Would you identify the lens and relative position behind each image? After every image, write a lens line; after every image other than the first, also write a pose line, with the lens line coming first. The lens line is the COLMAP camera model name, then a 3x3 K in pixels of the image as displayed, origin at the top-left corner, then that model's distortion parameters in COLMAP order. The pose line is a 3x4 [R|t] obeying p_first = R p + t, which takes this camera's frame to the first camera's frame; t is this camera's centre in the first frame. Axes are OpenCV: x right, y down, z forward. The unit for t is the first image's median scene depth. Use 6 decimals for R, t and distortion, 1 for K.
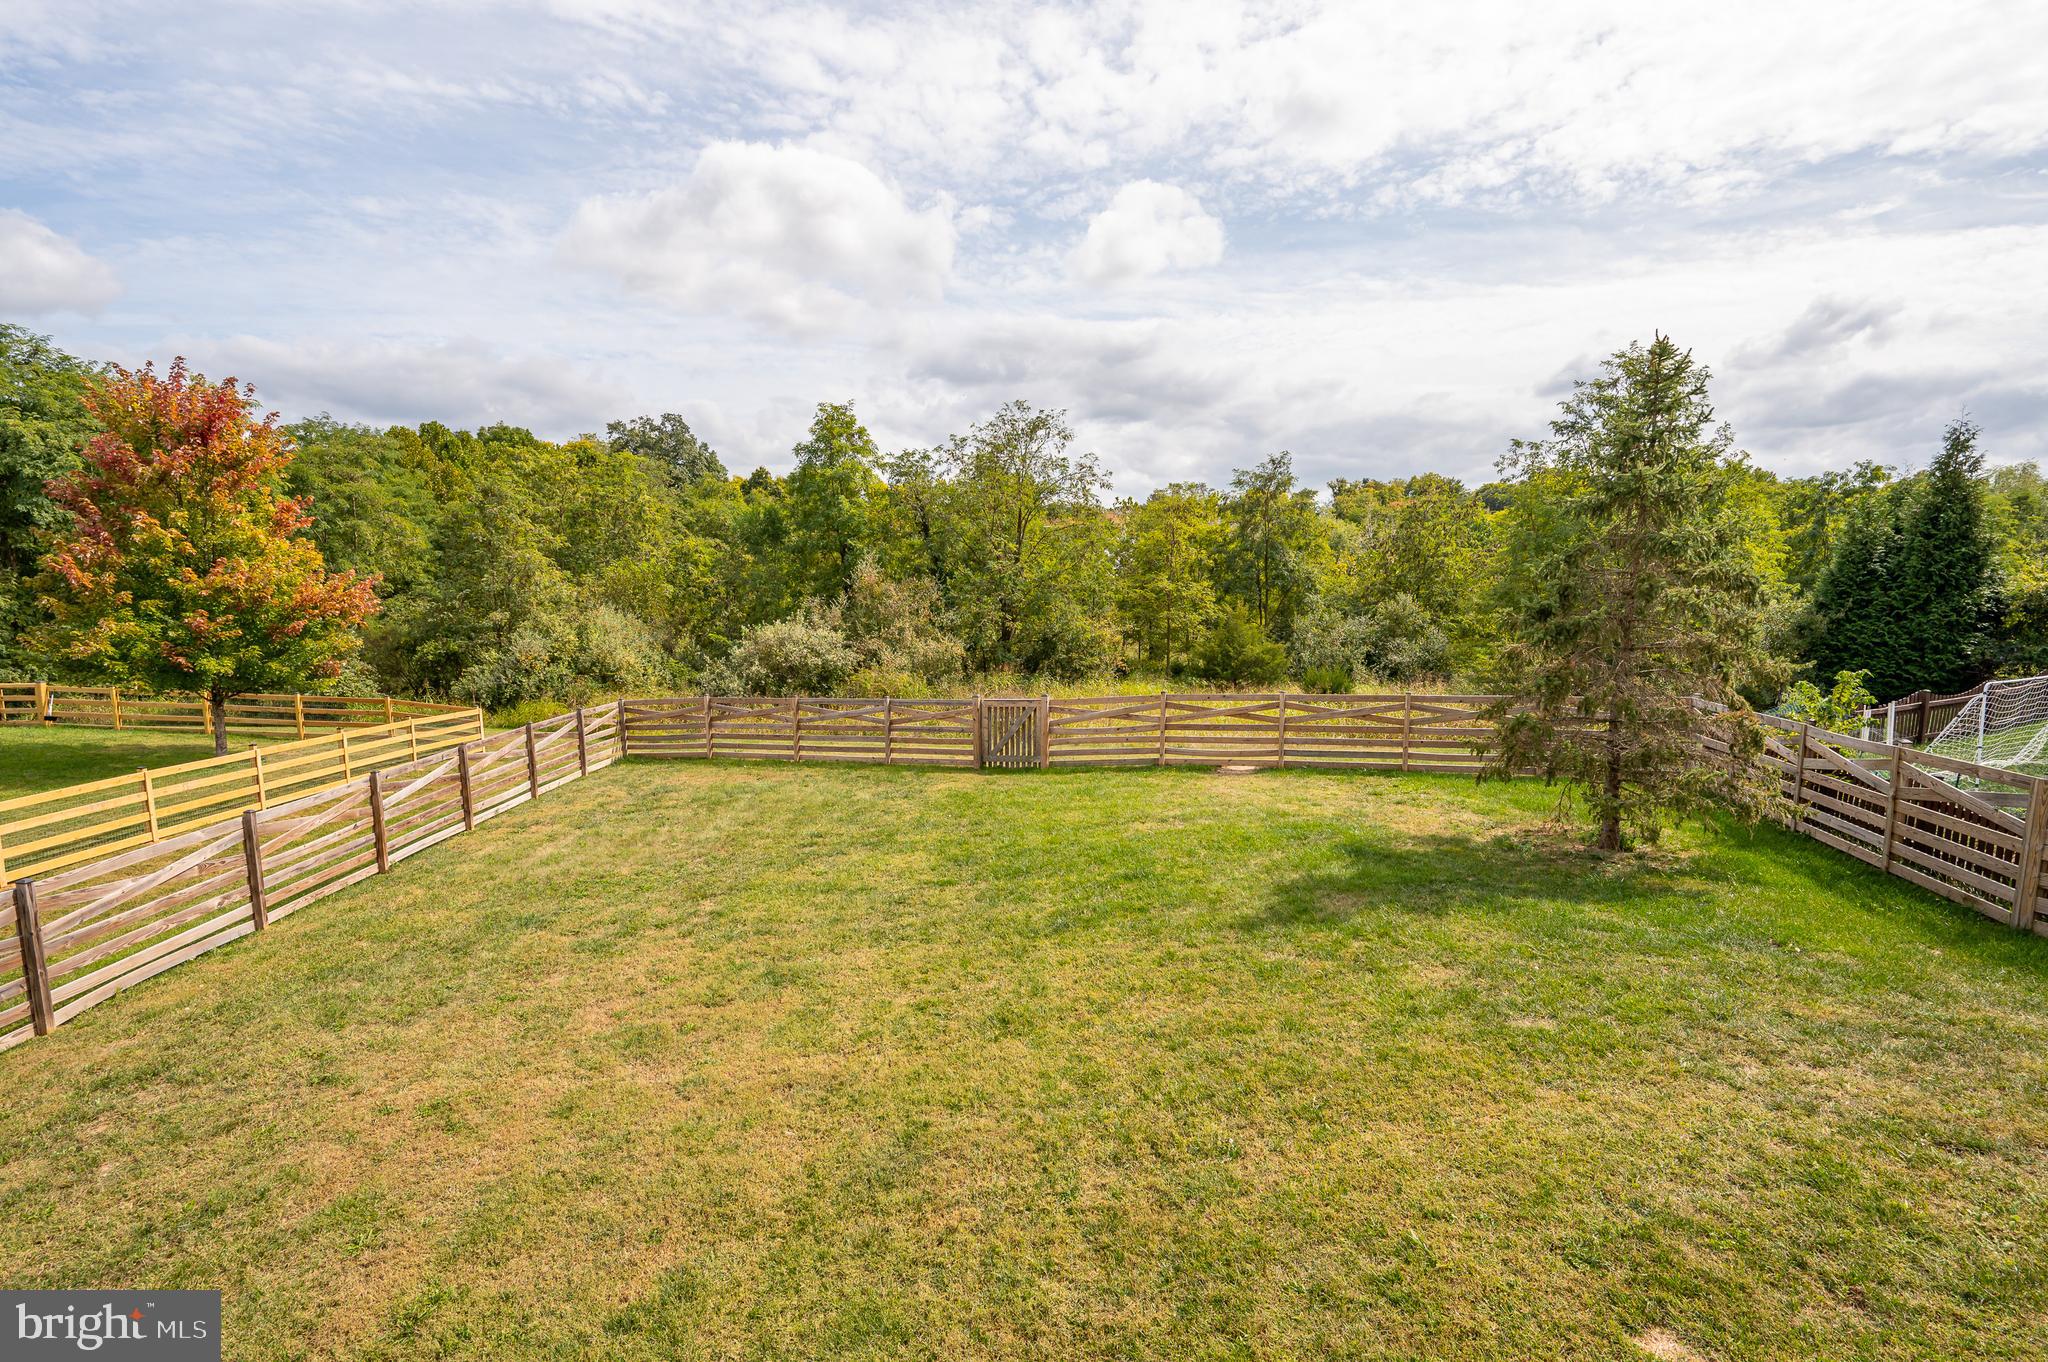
lens RADIAL K [[948.2, 0, 1011.2], [0, 948.2, 660.5], [0, 0, 1]] dist [-0.000103, 0.000428]
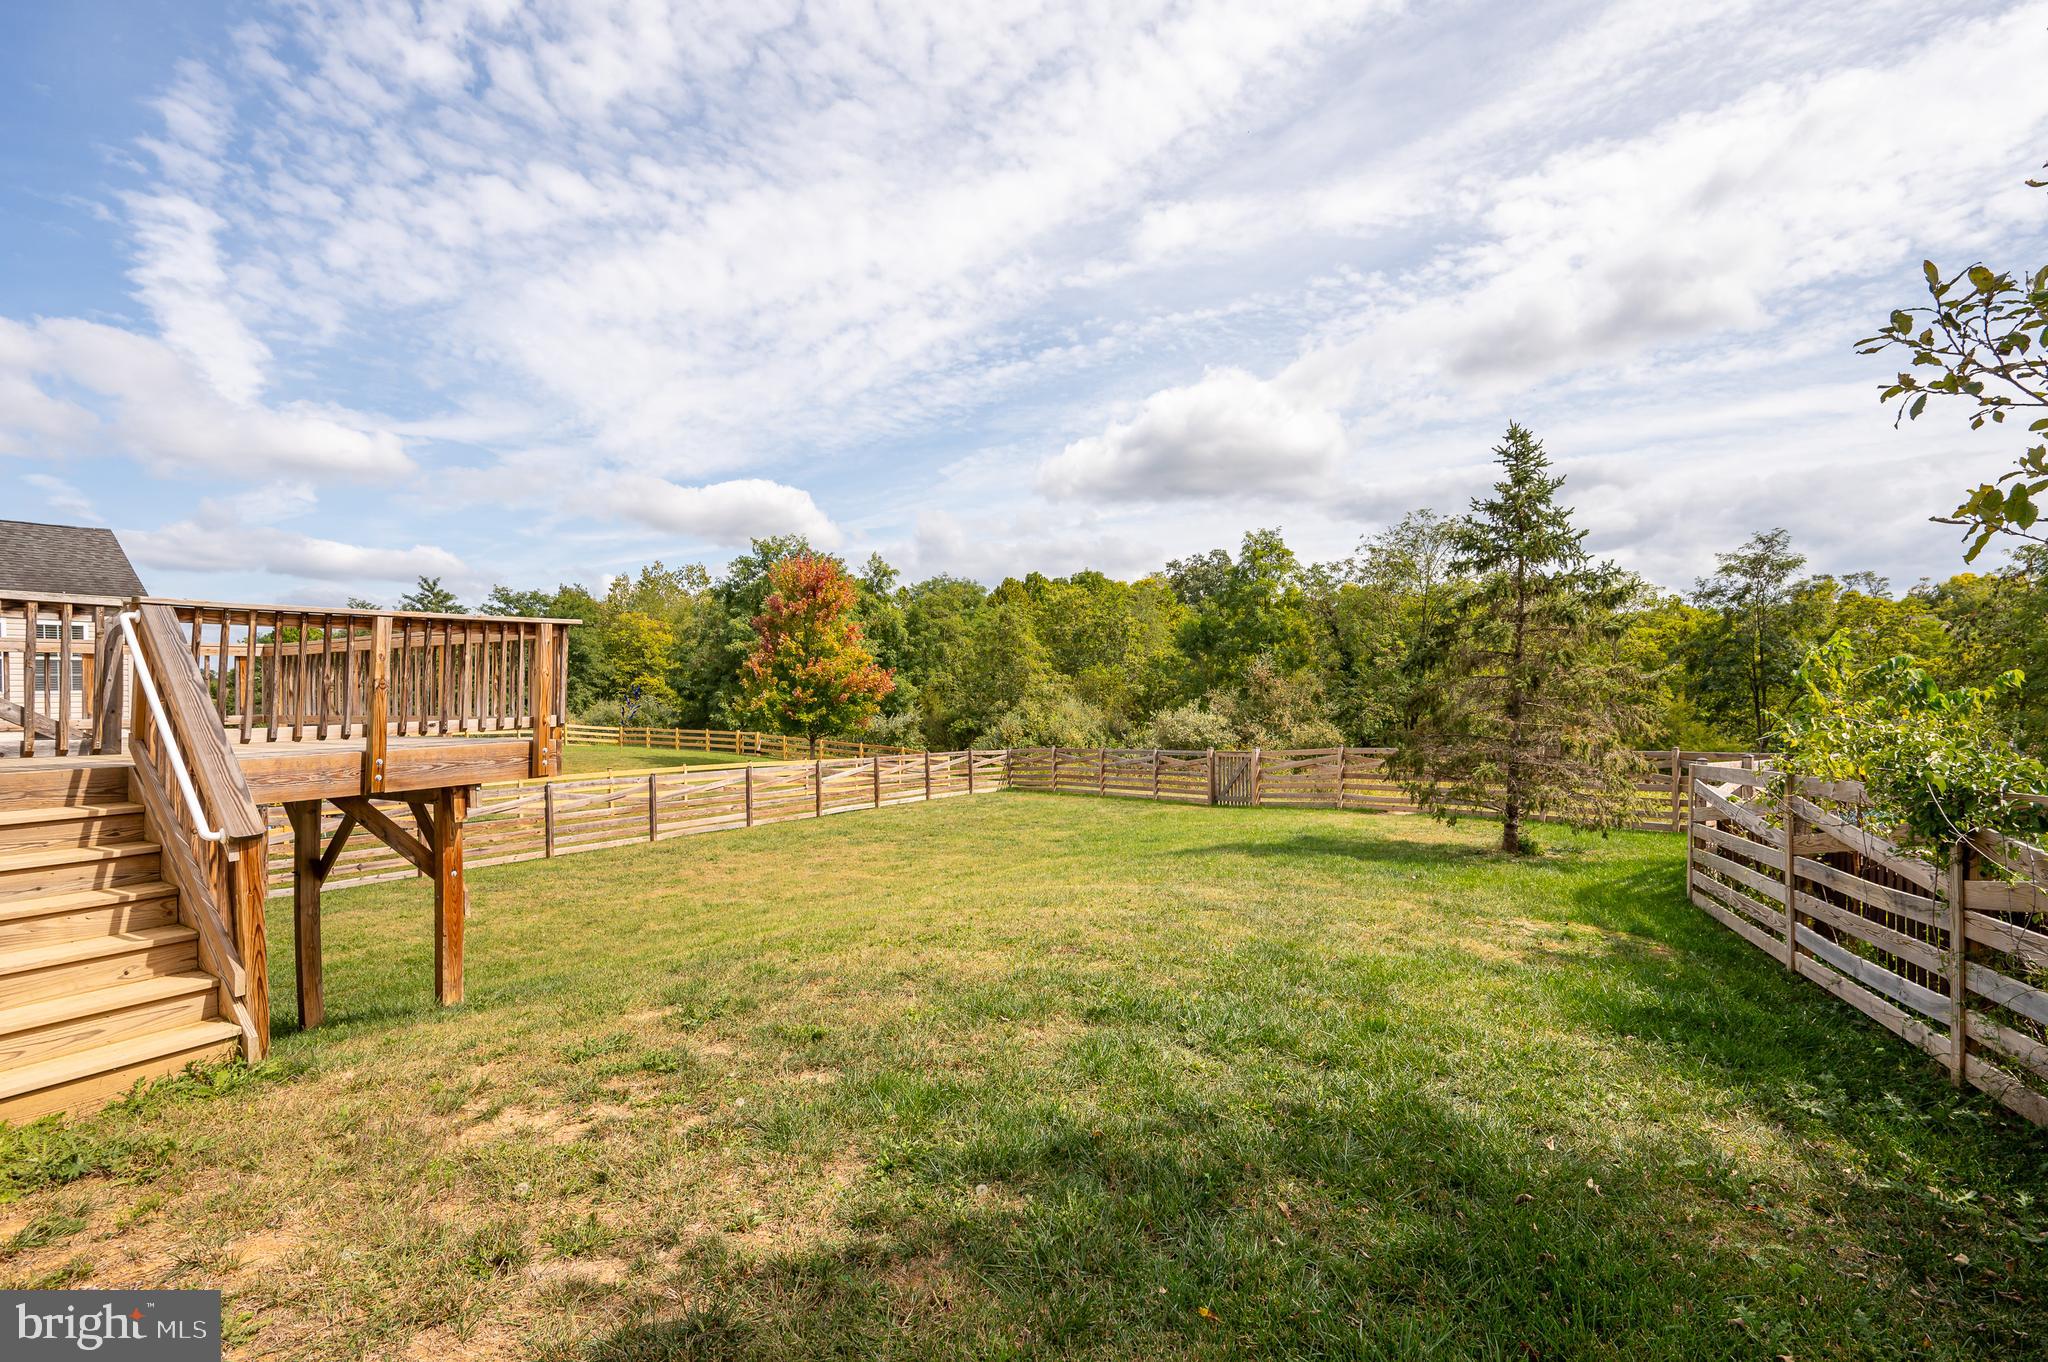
lens RADIAL K [[948.6, 0, 1055.8], [0, 948.6, 685.8], [0, 0, 1]] dist [0.000467, 0.000204]
pose [[0.824149, -0.011895, -0.566247, 0.507535], [-0.047787, 0.994754, -0.090447, 0.077708], [0.564353, 0.101601, 0.819258, -0.178899]]
